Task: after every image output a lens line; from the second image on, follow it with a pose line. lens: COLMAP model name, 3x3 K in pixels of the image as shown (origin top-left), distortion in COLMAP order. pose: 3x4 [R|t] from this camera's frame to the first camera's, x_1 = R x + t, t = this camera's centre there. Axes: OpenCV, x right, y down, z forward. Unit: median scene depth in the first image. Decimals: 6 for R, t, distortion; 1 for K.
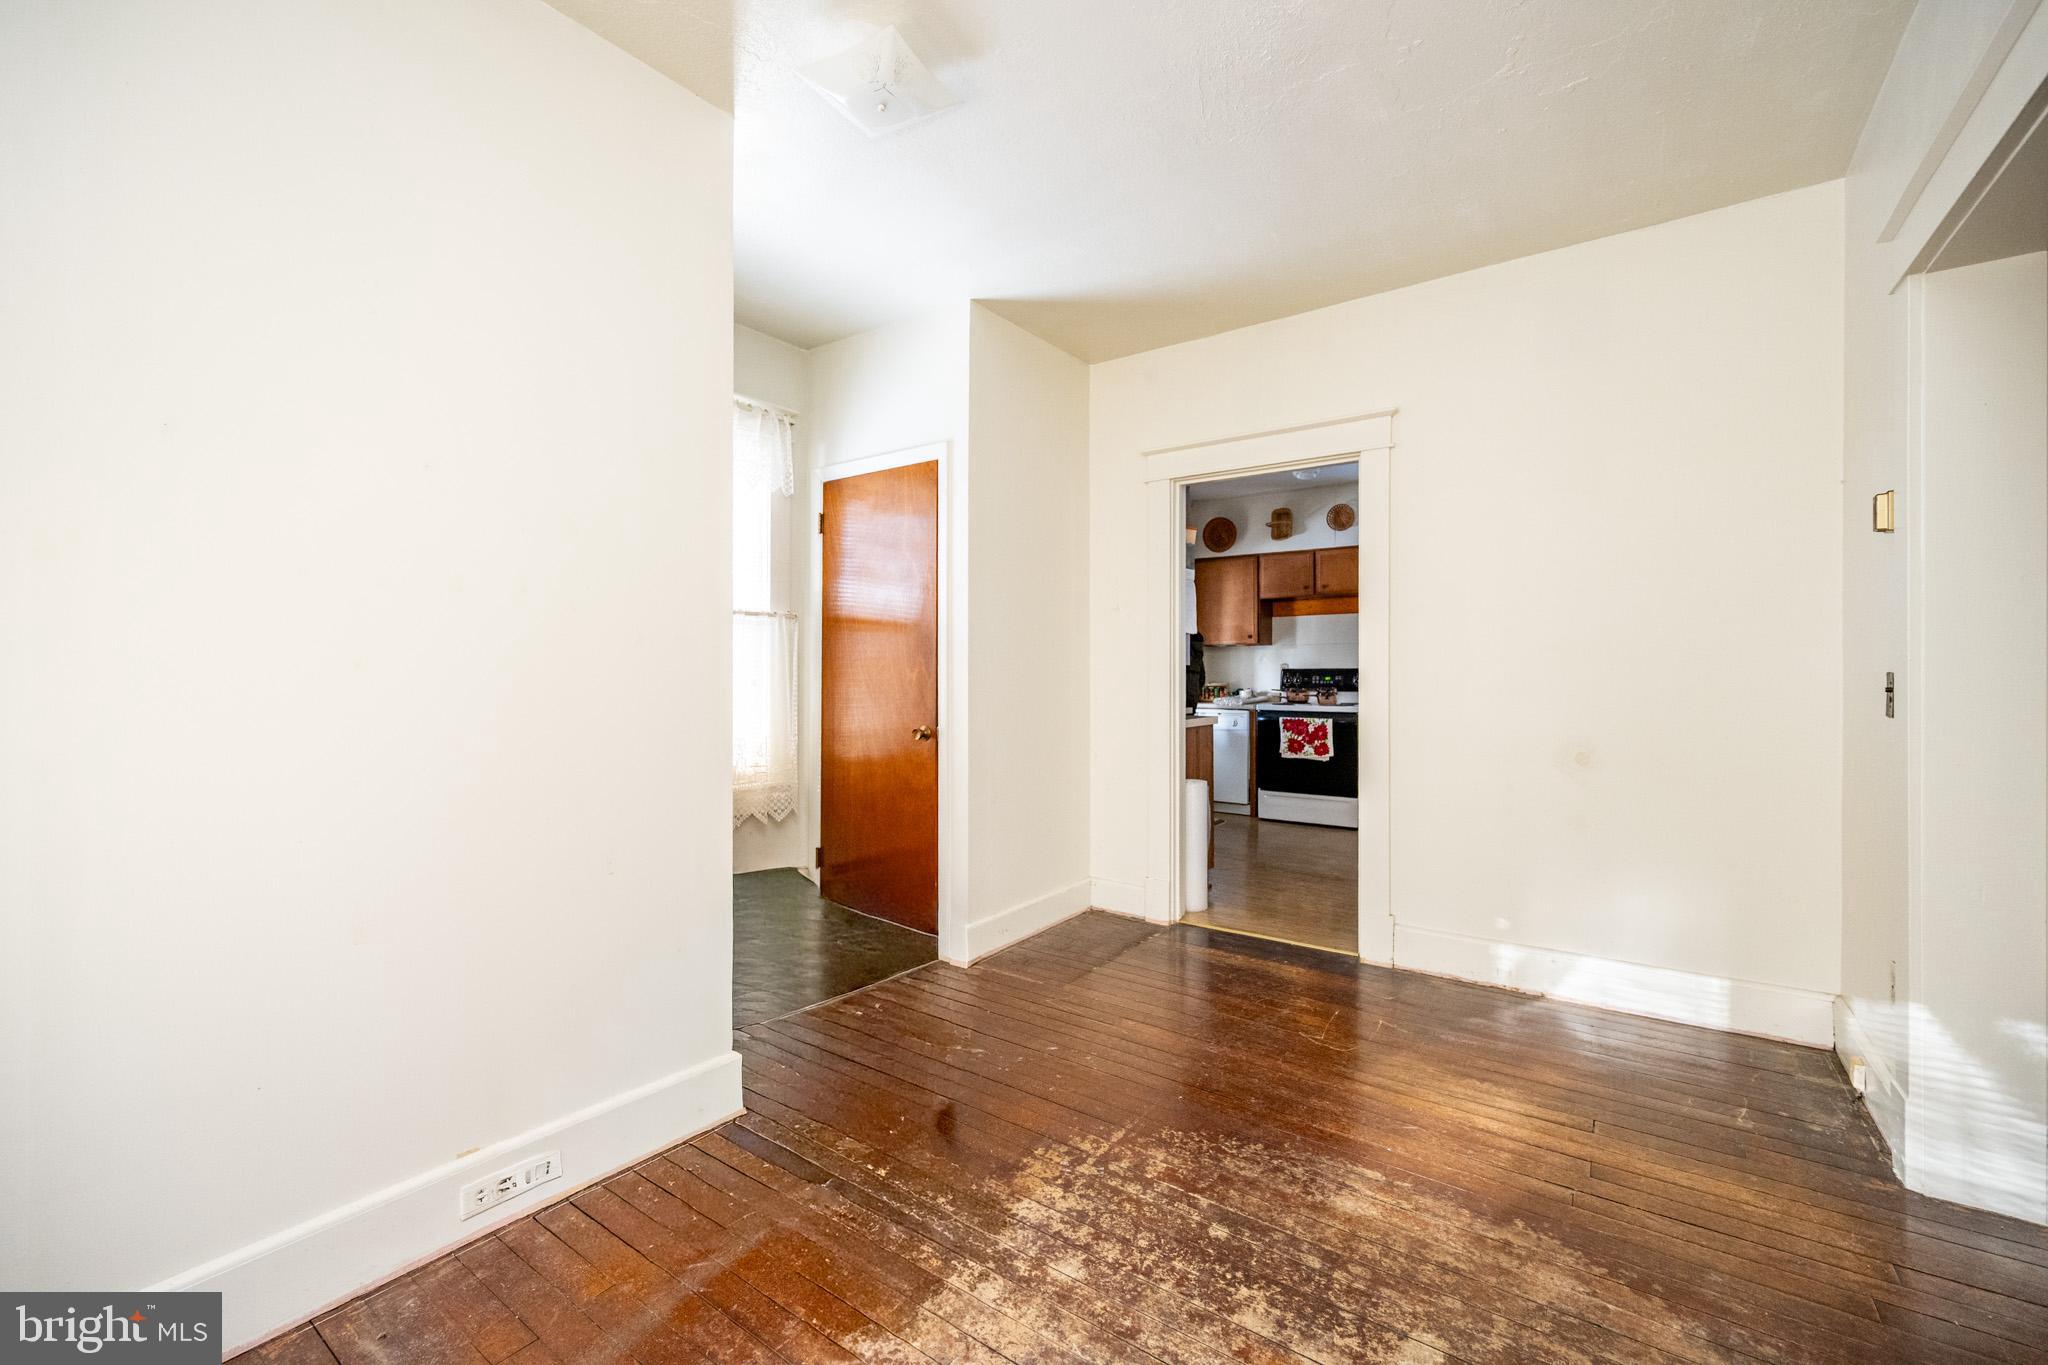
lens RADIAL K [[844.9, 0, 1021.8], [0, 844.9, 660.7], [0, 0, 1]] dist [-0.000197, -0.000333]
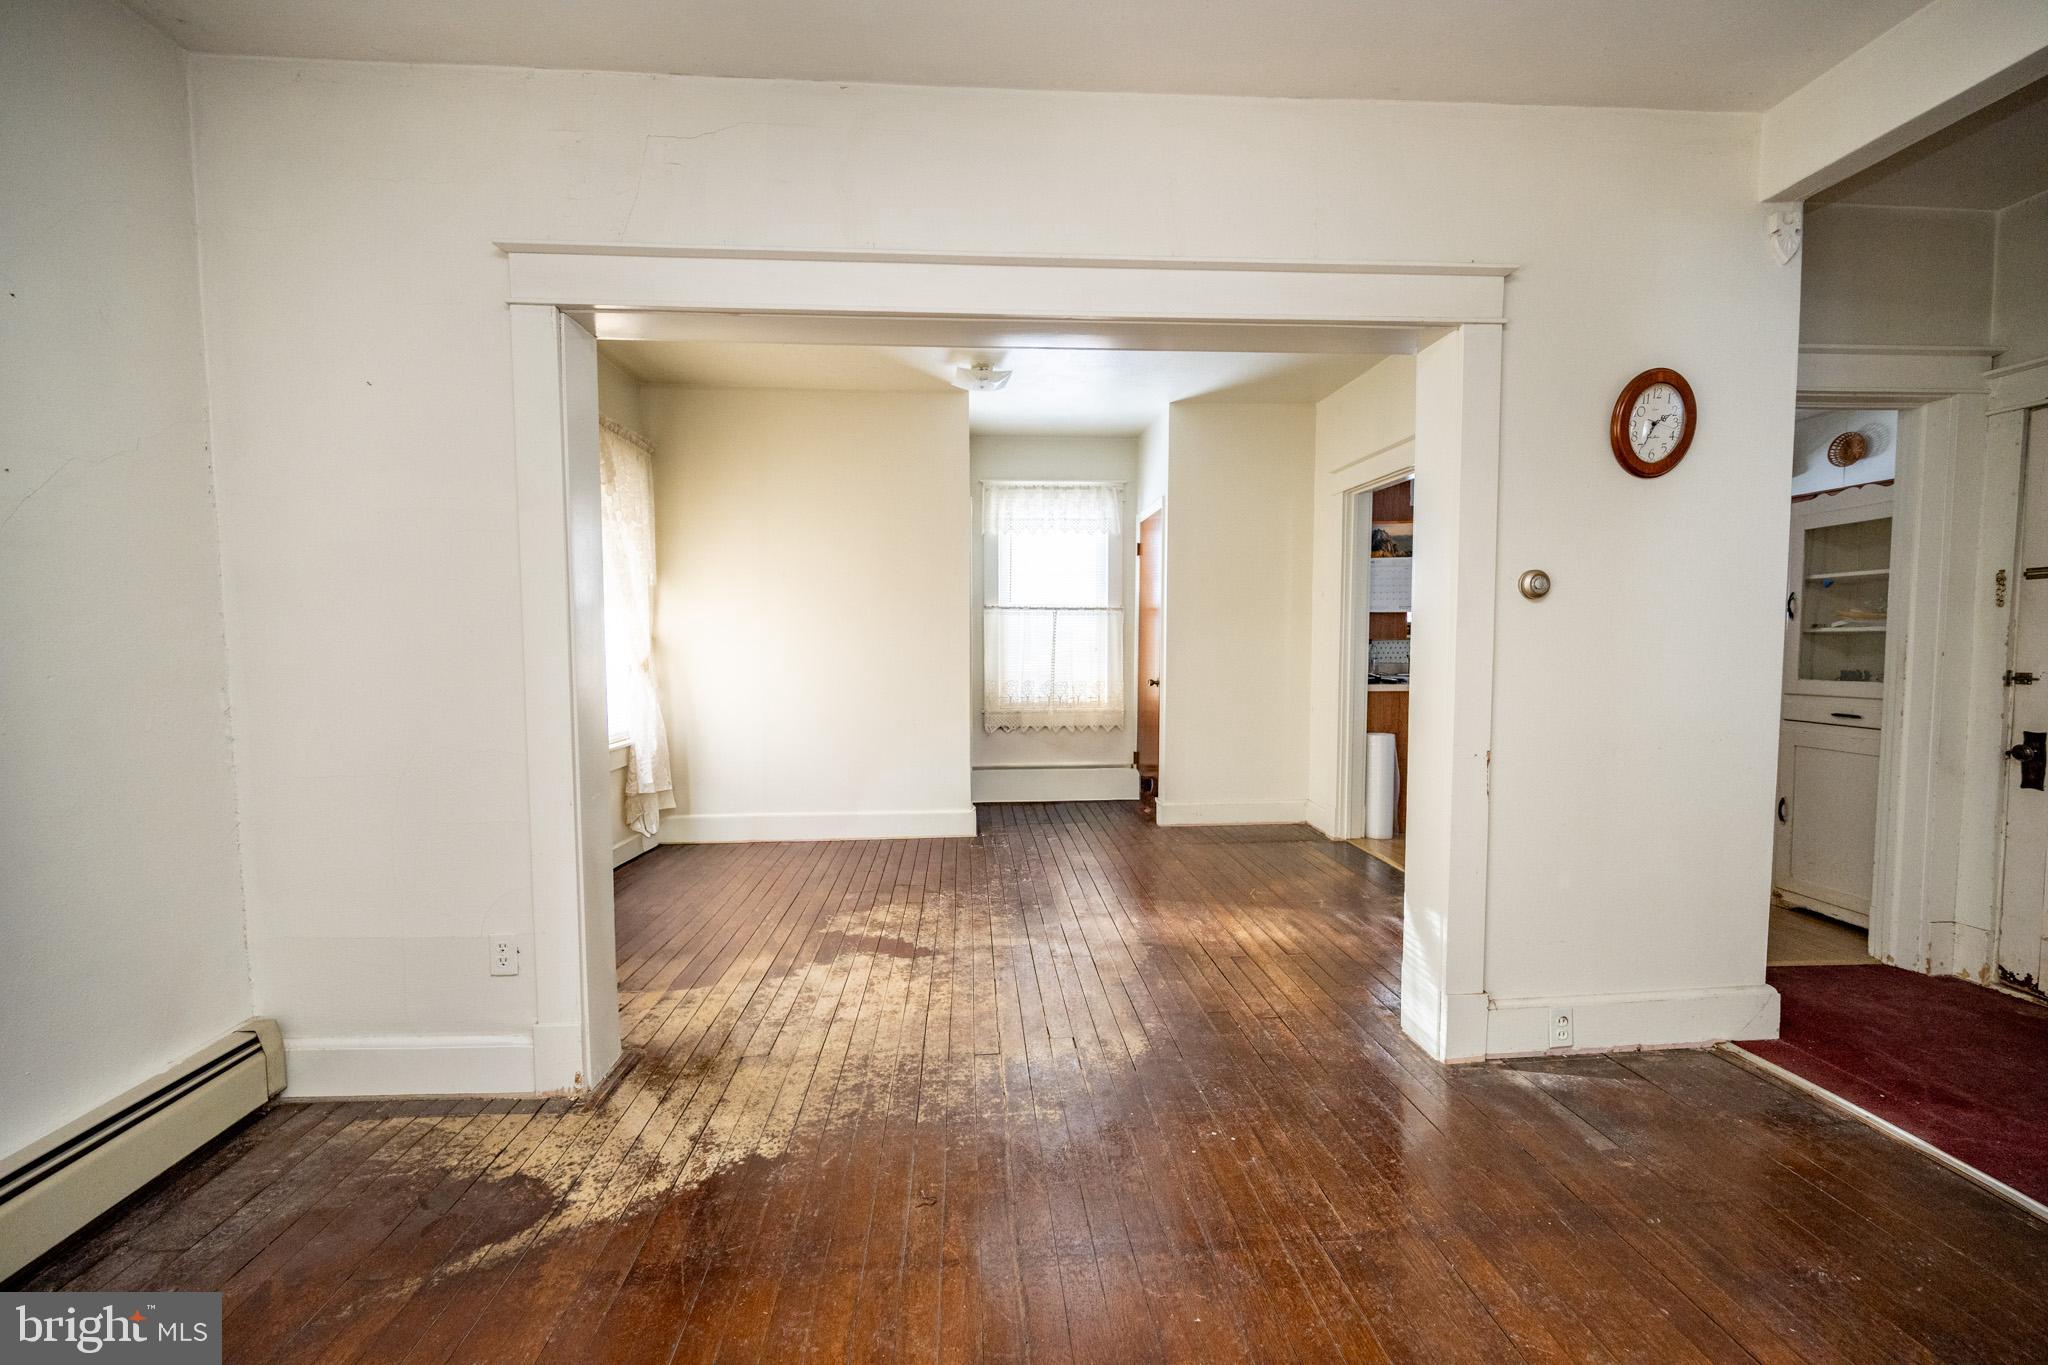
lens RADIAL K [[815.6, 0, 1031.2], [0, 815.6, 686.2], [0, 0, 1]] dist [-0.001610, -0.000132]
pose [[0.645493, 0.047392, -0.762295, 1.653407], [0.009762, 0.997480, 0.070280, -0.031953], [0.763704, -0.052806, 0.643403, -0.301972]]
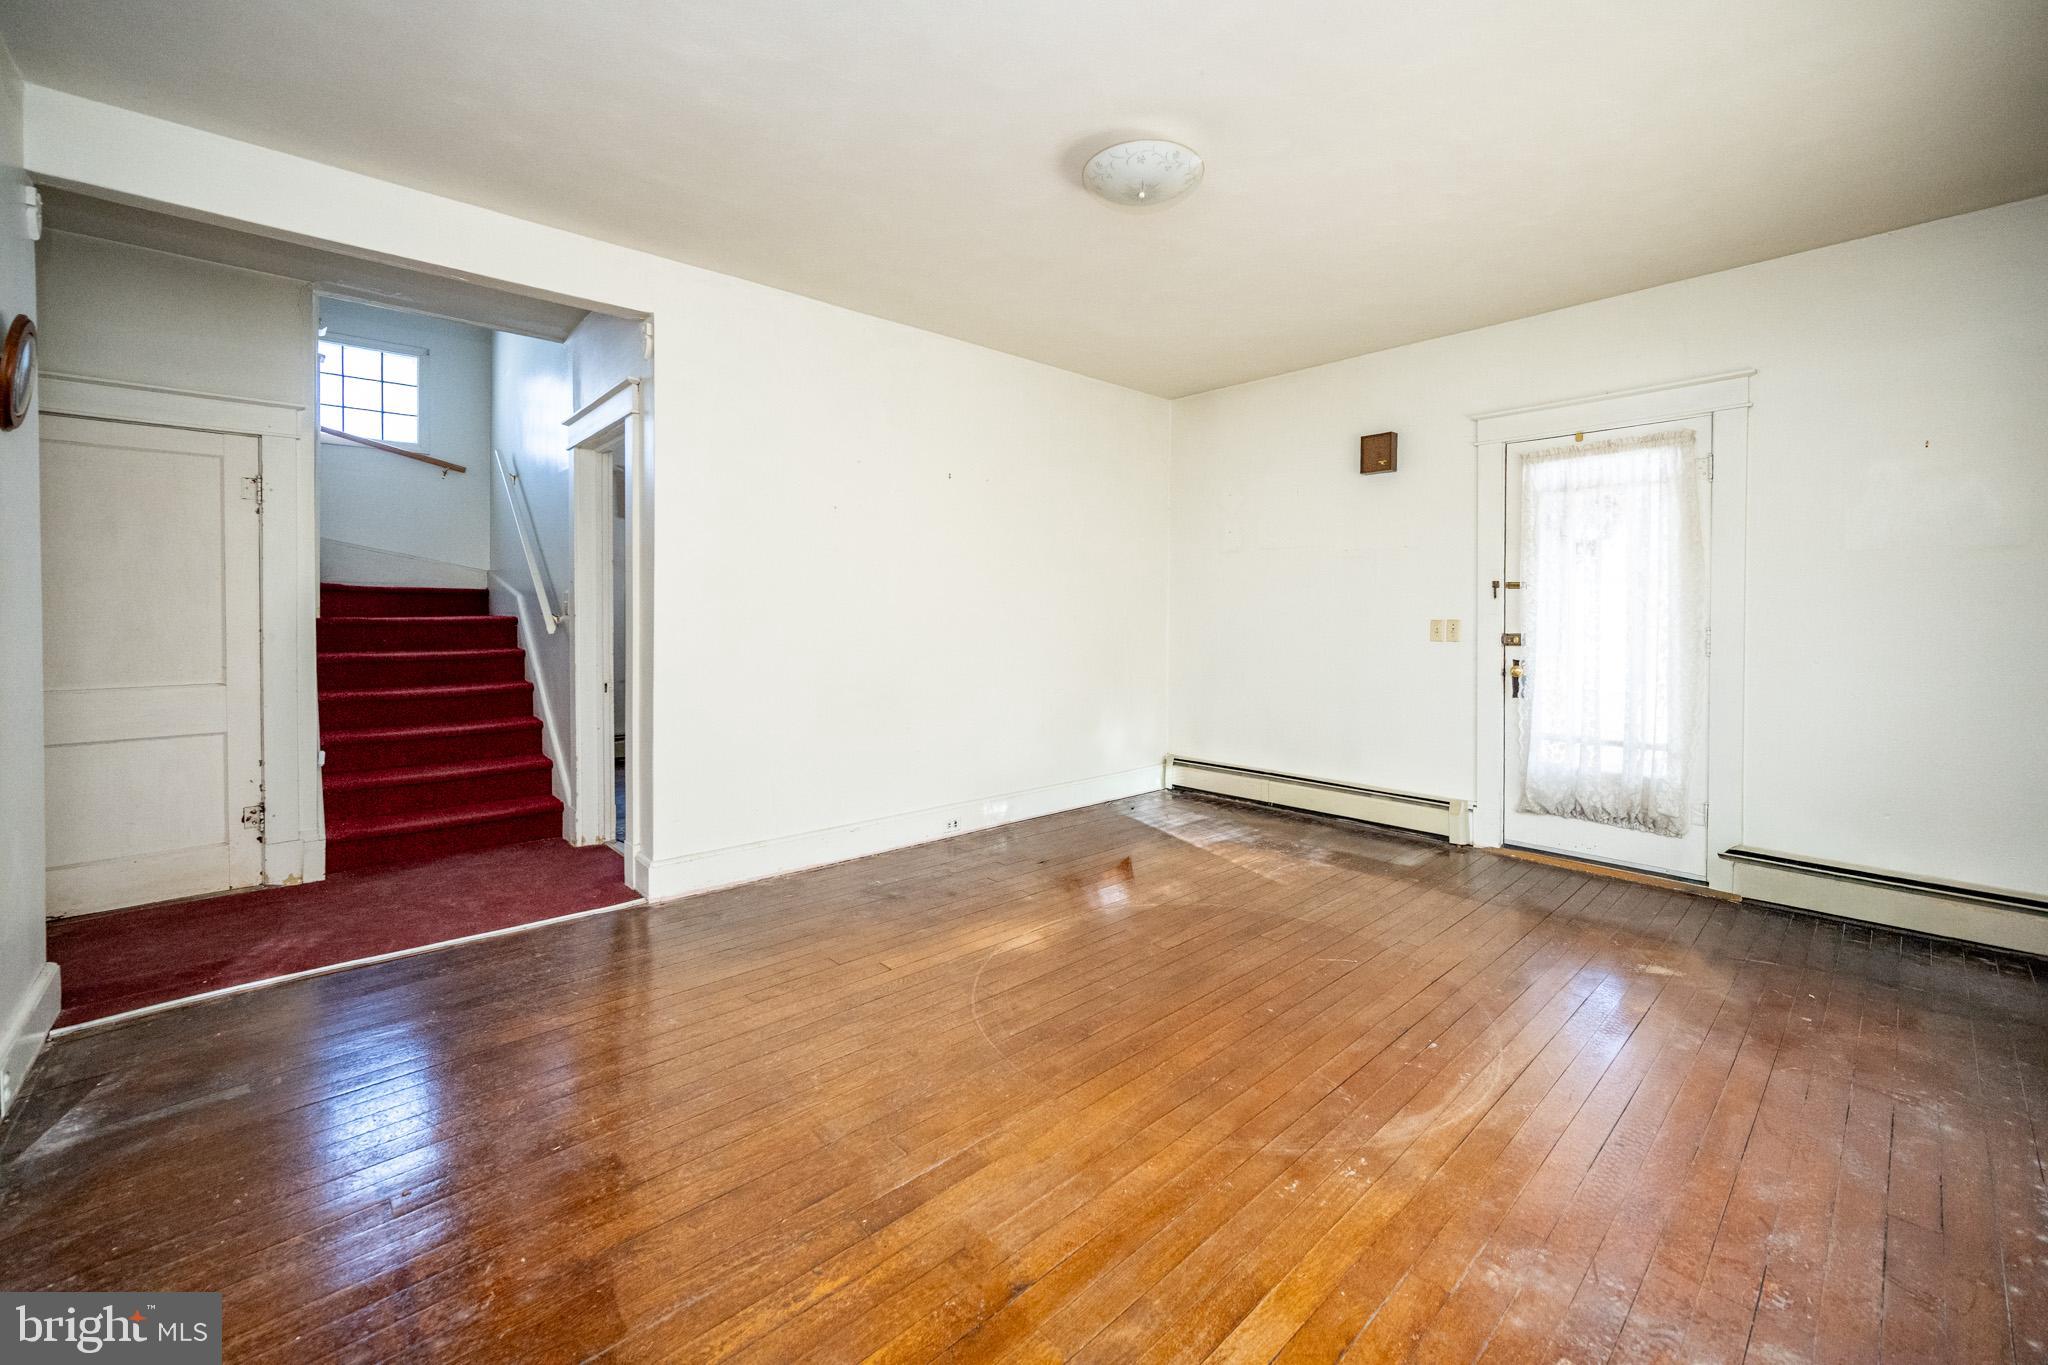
lens RADIAL K [[834.9, 0, 1025.6], [0, 834.9, 611.1], [0, 0, 1]] dist [0.000225, 0.000113]
pose [[0.198898, 0.002762, 0.980016, 0.502495], [-0.011885, 0.999929, -0.000406, -0.028414], [-0.979948, -0.011567, 0.198916, -0.363366]]
